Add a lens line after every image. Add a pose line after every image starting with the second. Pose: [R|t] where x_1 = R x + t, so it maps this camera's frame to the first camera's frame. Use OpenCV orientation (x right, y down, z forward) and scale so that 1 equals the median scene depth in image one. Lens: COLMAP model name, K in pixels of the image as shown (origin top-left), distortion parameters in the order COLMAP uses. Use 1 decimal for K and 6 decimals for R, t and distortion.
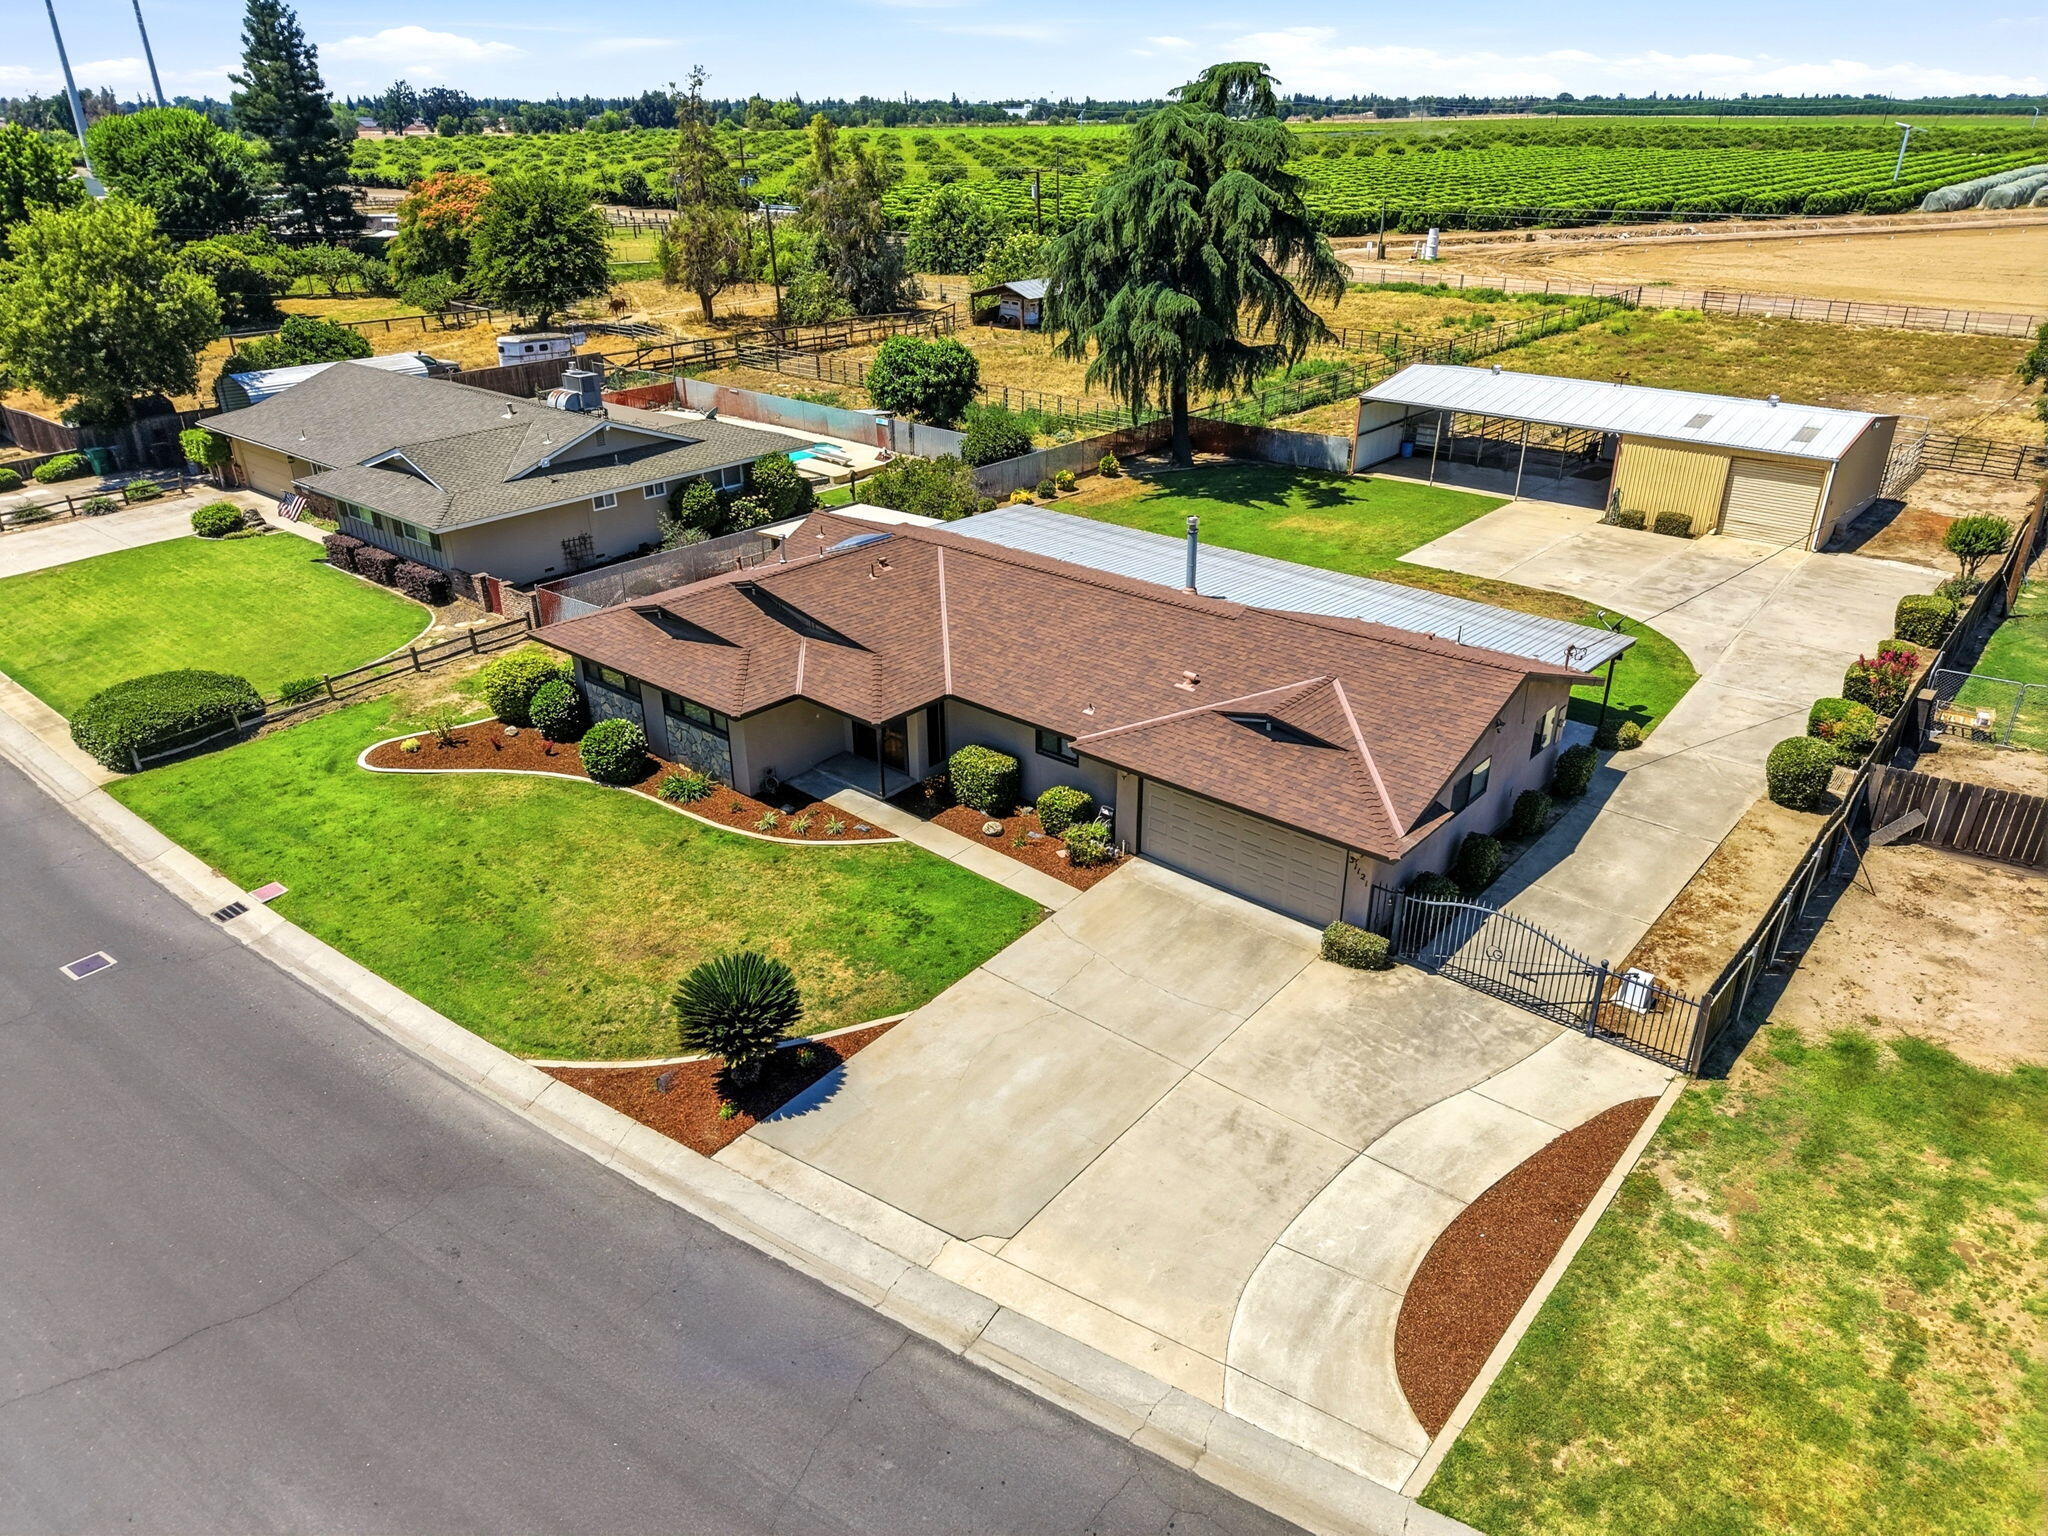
lens RADIAL K [[1359.6, 0, 1048.5], [0, 1359.6, 774.5], [0, 0, 1]] dist [0.058324, -0.003911]
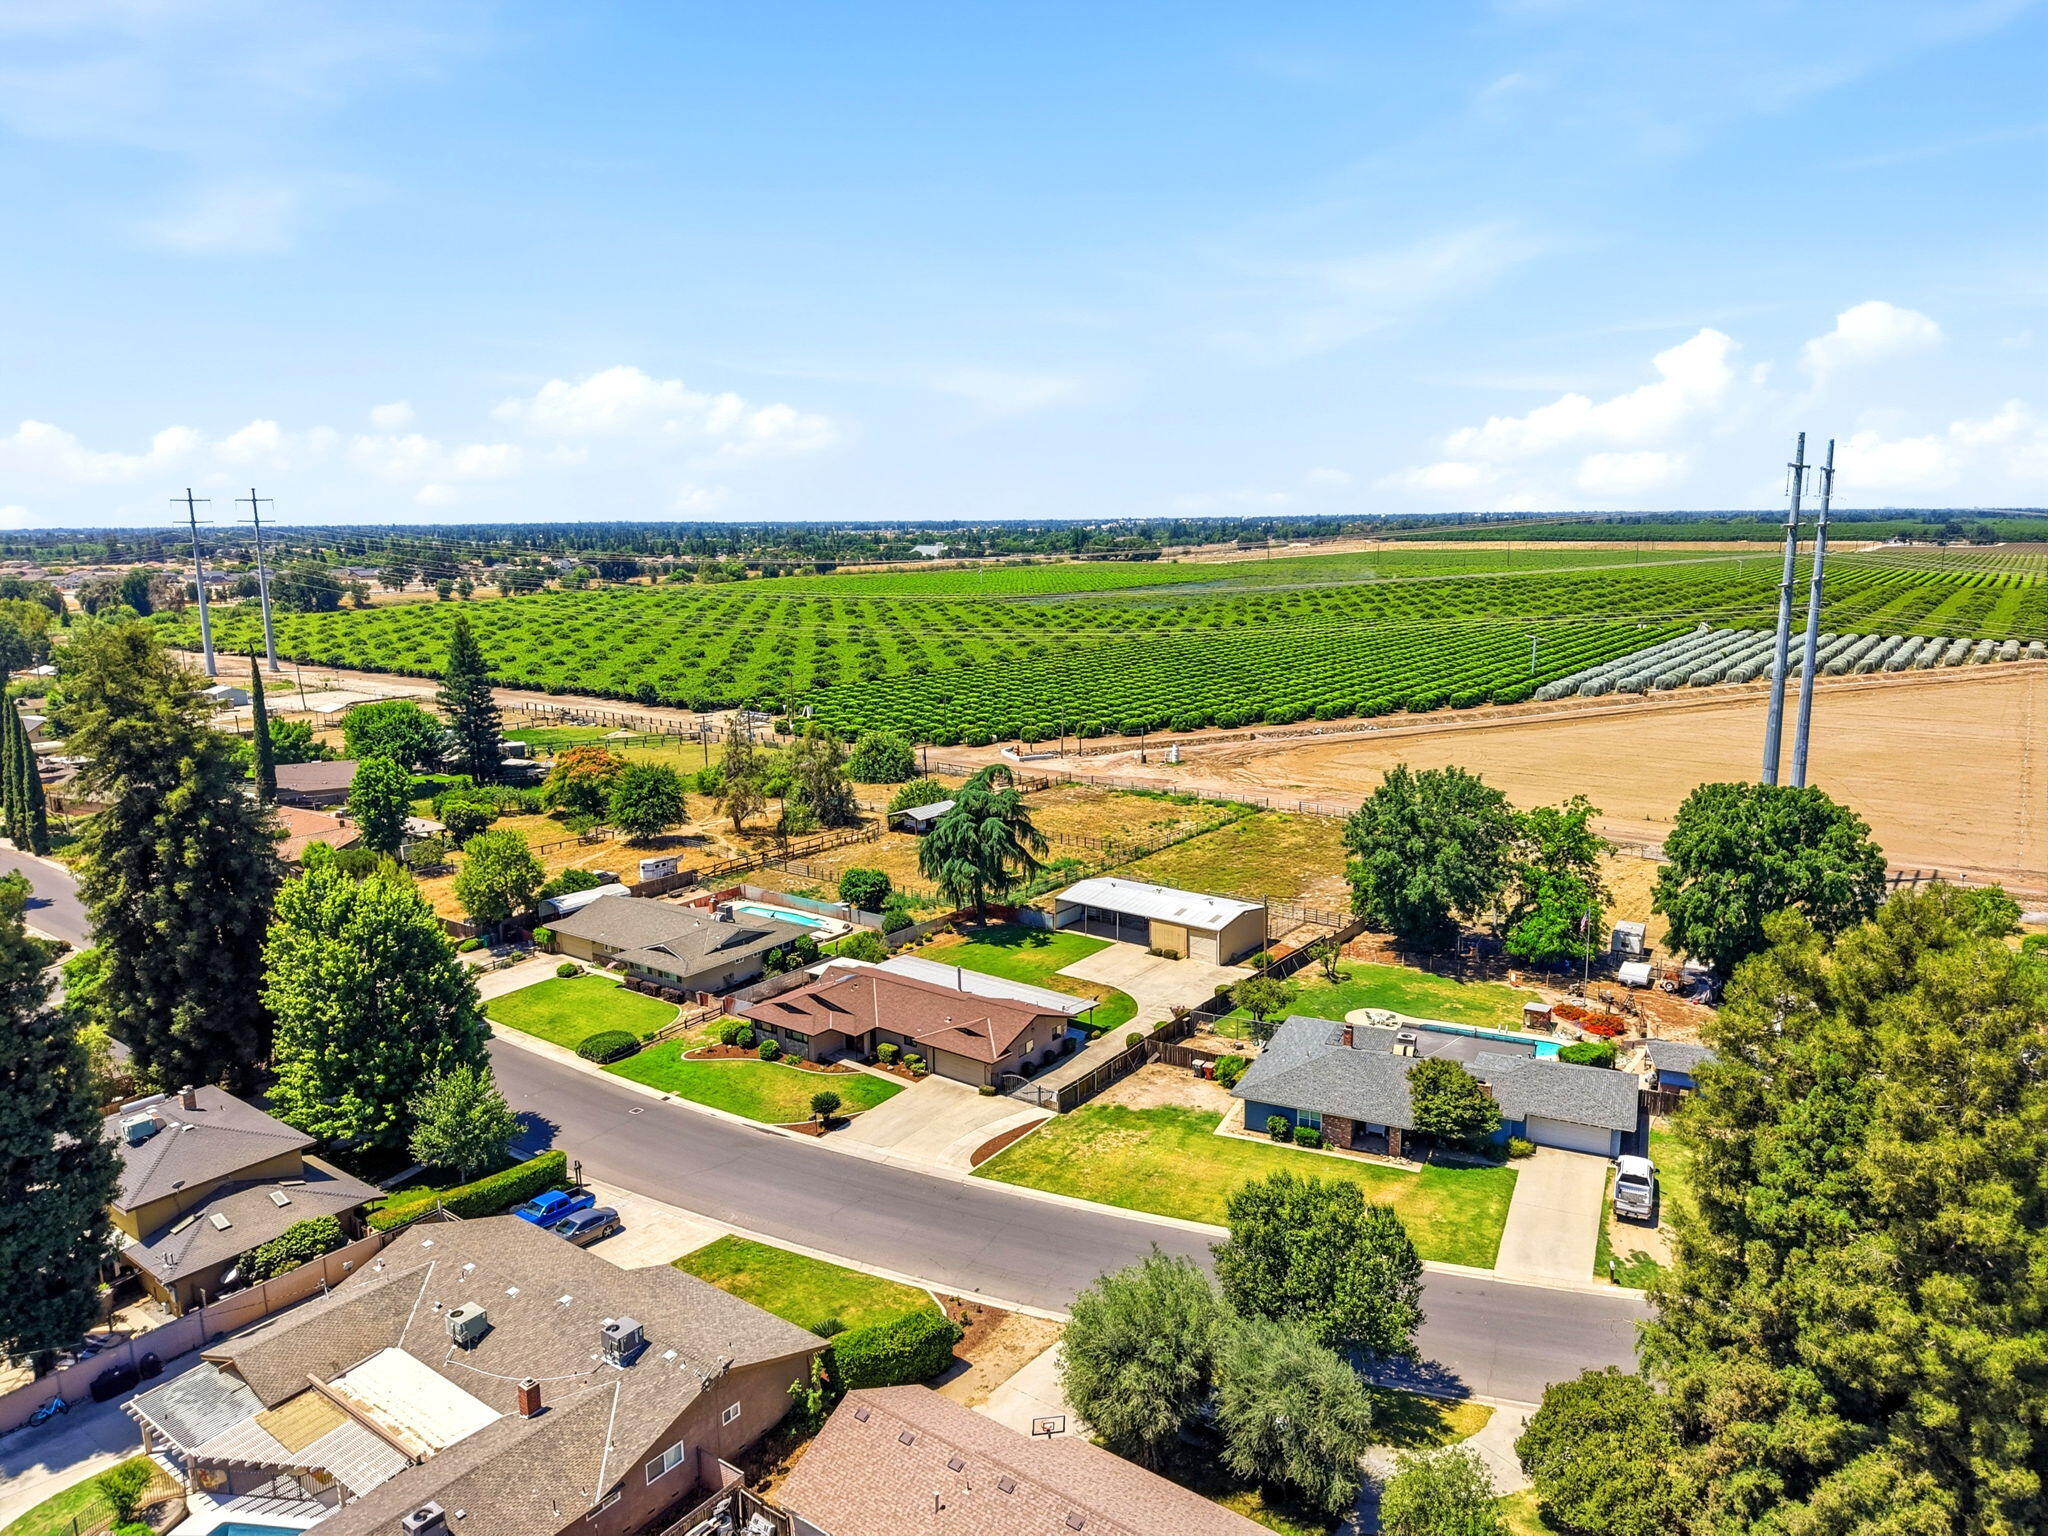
lens RADIAL K [[1359.6, 0, 1048.5], [0, 1359.6, 774.5], [0, 0, 1]] dist [0.058324, -0.003911]
pose [[0.998045, -0.020869, 0.058915, 0.100085], [0.035596, 0.964596, -0.261319, 0.144161], [-0.051376, 0.262905, 0.963453, -1.486648]]
